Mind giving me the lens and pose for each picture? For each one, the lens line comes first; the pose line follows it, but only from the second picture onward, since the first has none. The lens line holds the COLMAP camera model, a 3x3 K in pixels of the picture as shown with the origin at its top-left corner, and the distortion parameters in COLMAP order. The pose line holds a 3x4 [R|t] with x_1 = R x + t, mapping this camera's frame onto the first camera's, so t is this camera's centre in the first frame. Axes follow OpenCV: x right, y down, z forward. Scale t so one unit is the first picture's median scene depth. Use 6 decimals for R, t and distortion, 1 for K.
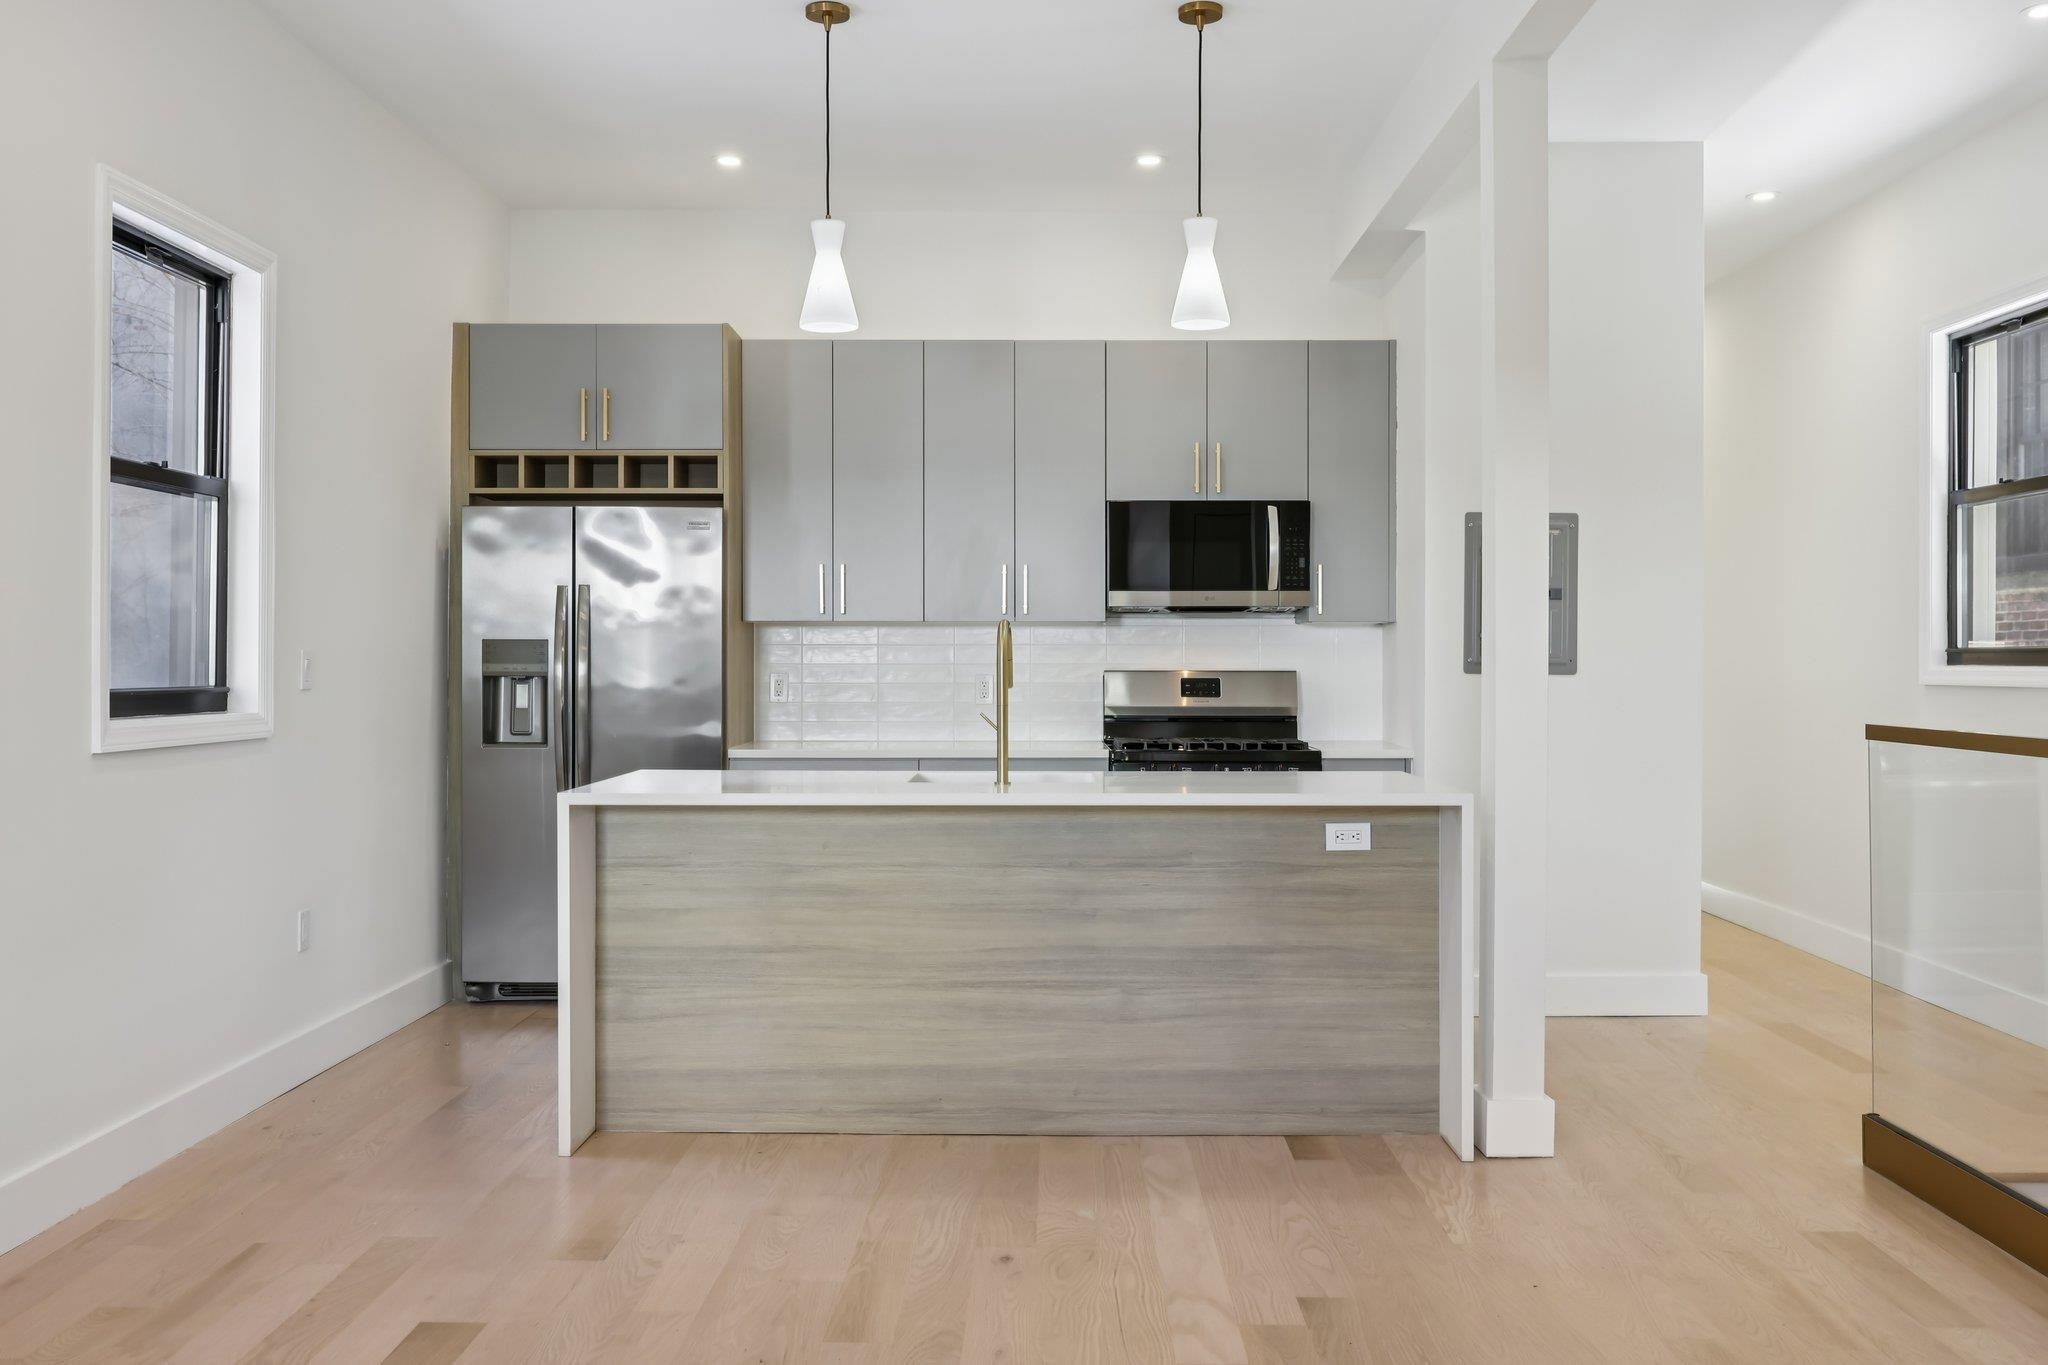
lens RADIAL K [[1782.4, 0, 1024.0], [0, 1782.4, 682.5], [0, 0, 1]] dist [-0.001609, 0.003840]
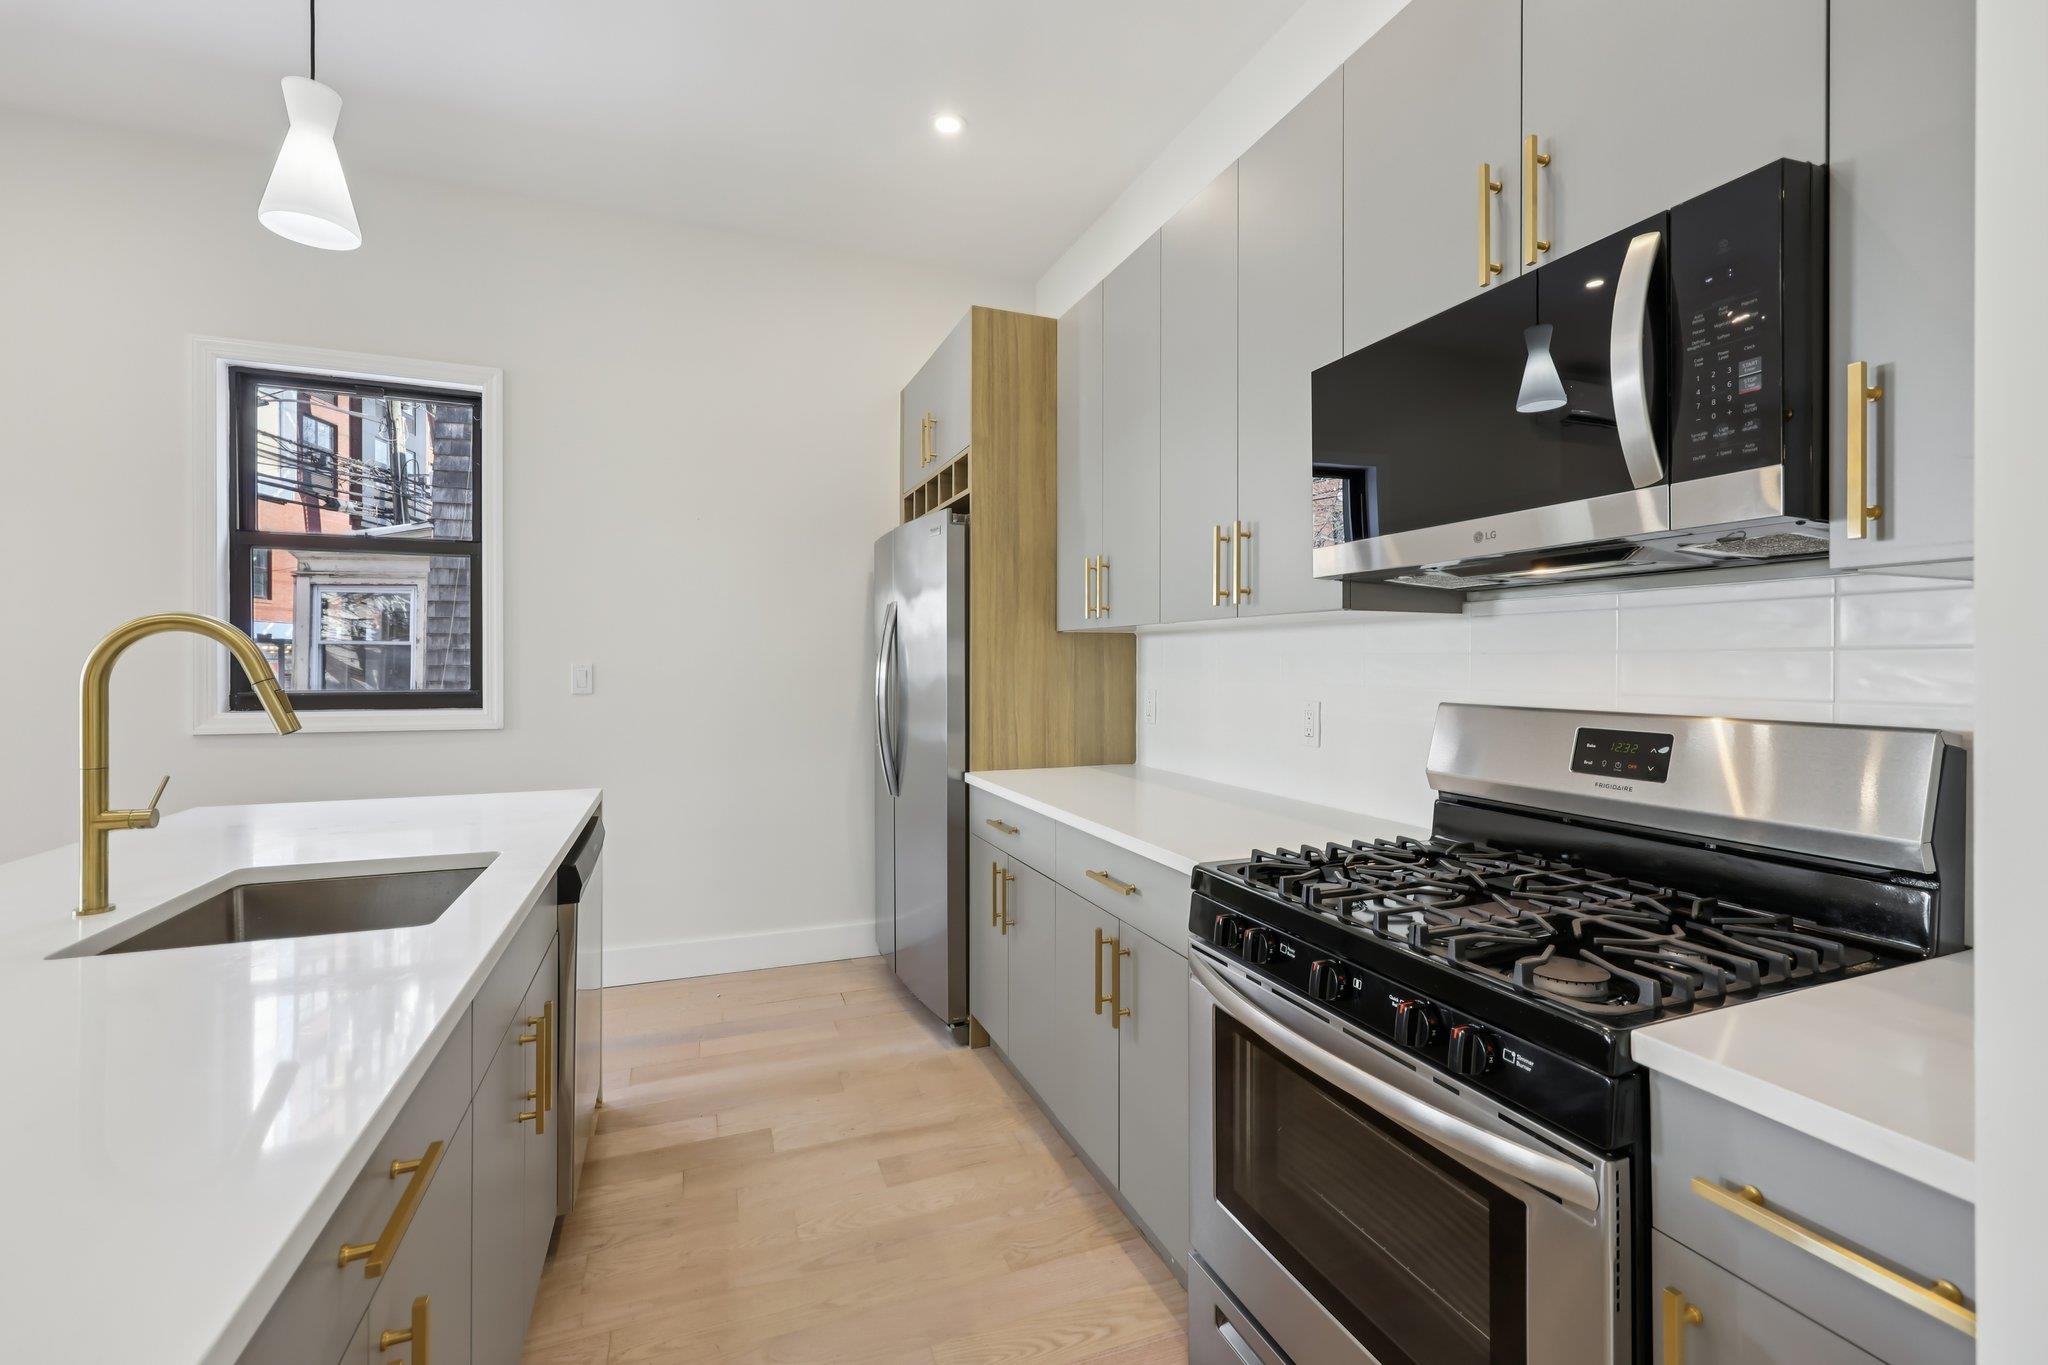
lens RADIAL K [[851.3, 0, 1029.1], [0, 851.3, 661.6], [0, 0, 1]] dist [0.000192, 0.000066]
pose [[0.378921, -0.000654, -0.925429, 0.258406], [-0.014784, 0.999868, -0.006760, -0.017187], [0.925311, 0.016244, 0.378861, 0.892784]]
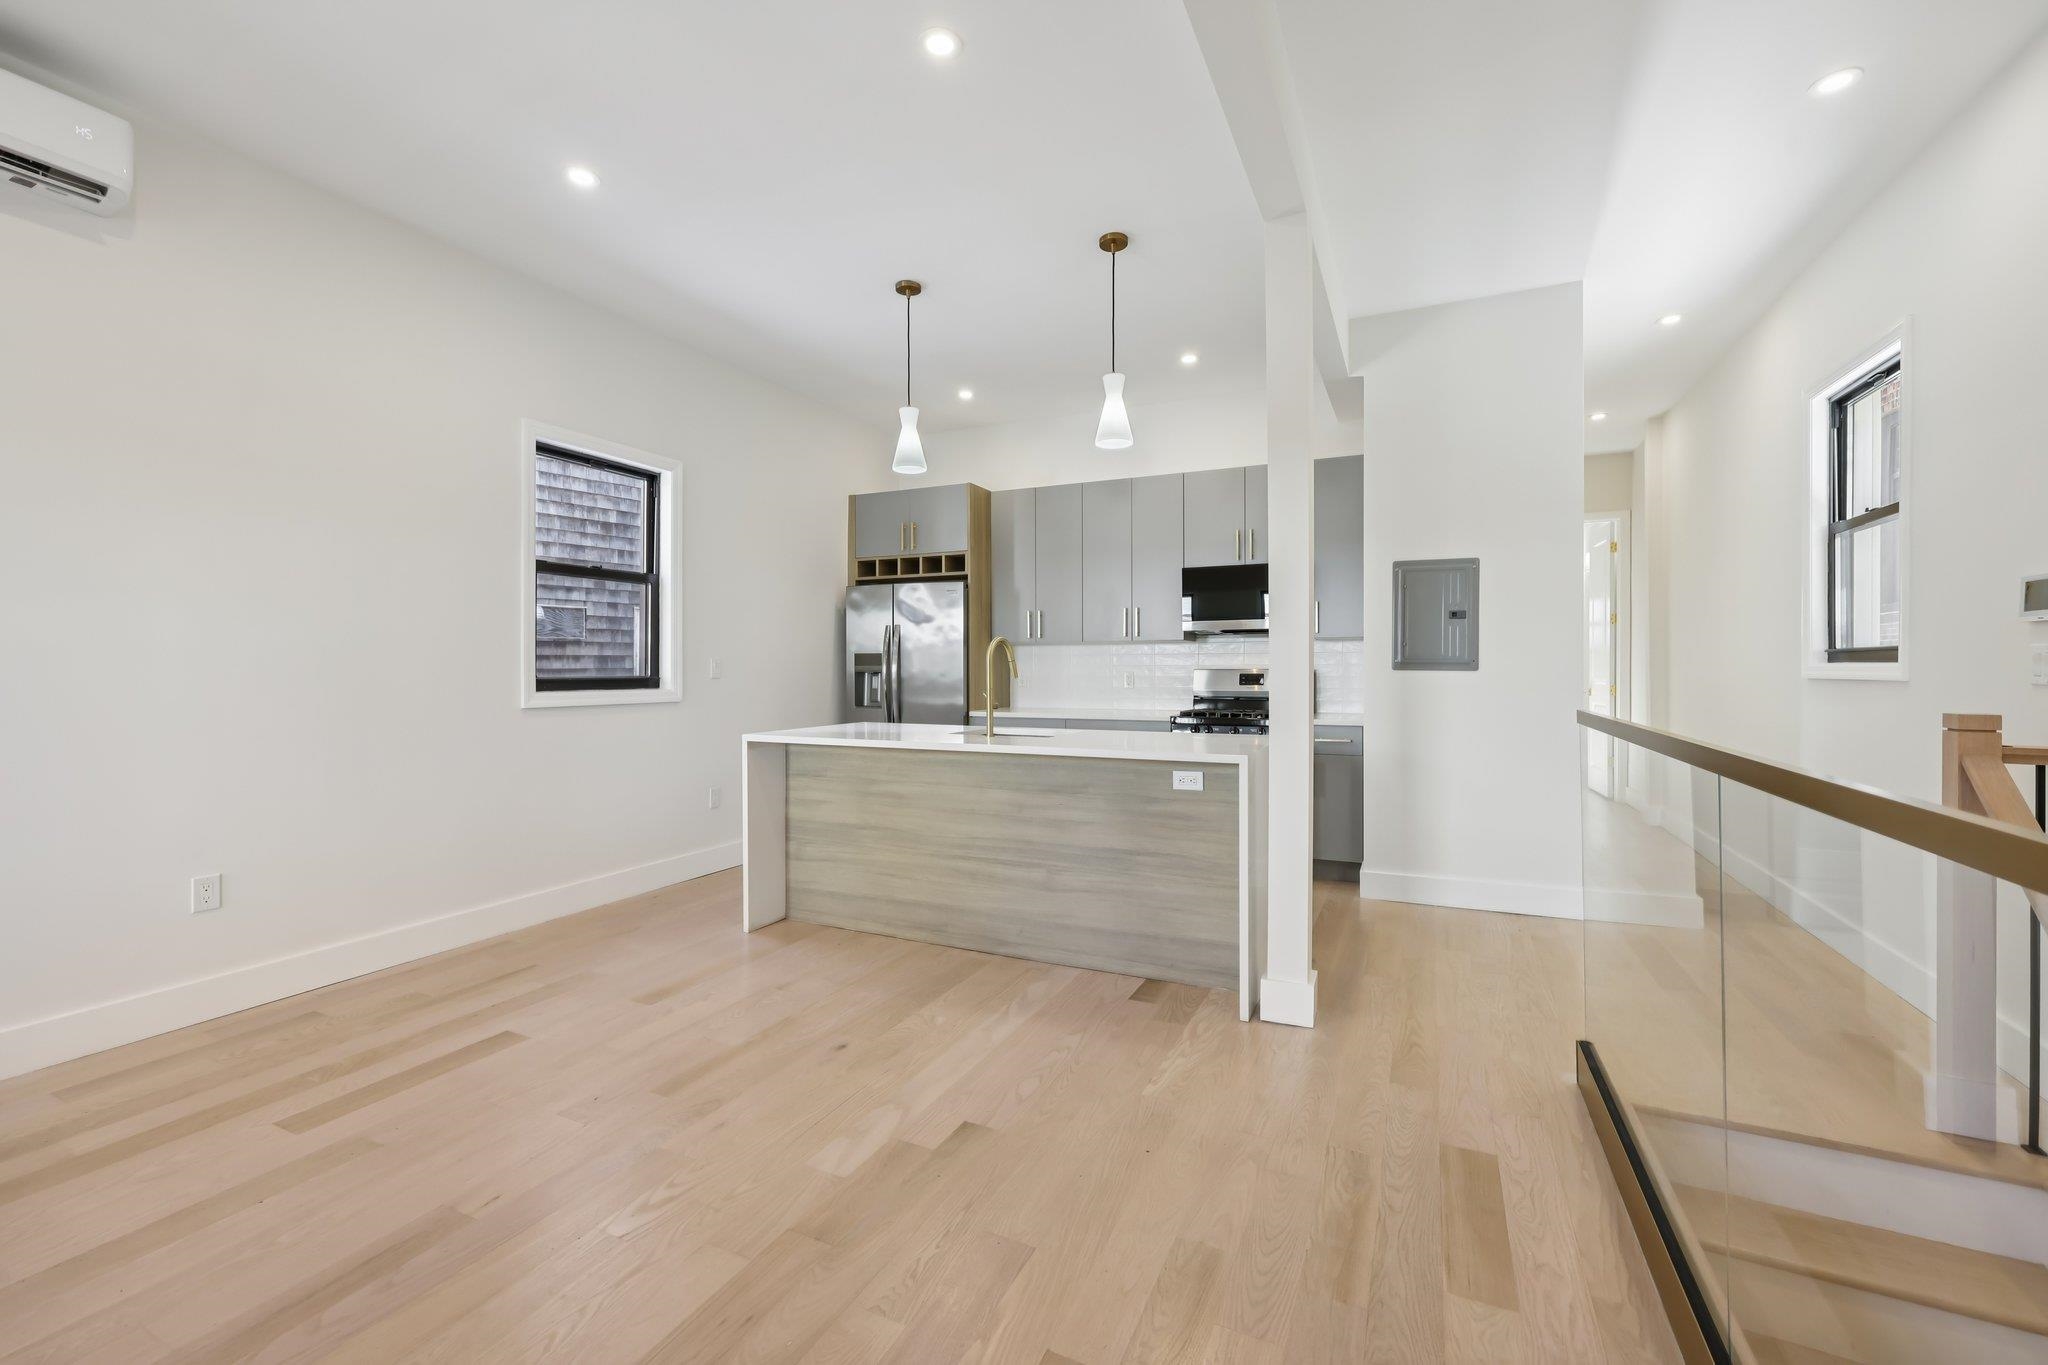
lens RADIAL K [[832.9, 0, 1029.1], [0, 832.9, 673.9], [0, 0, 1]] dist [0.001012, 0.000220]
pose [[0.909913, -0.000020, -0.414800, 0.258575], [-0.002268, 0.999985, -0.005024, 0.002403], [0.414794, 0.005512, 0.909899, 0.242999]]
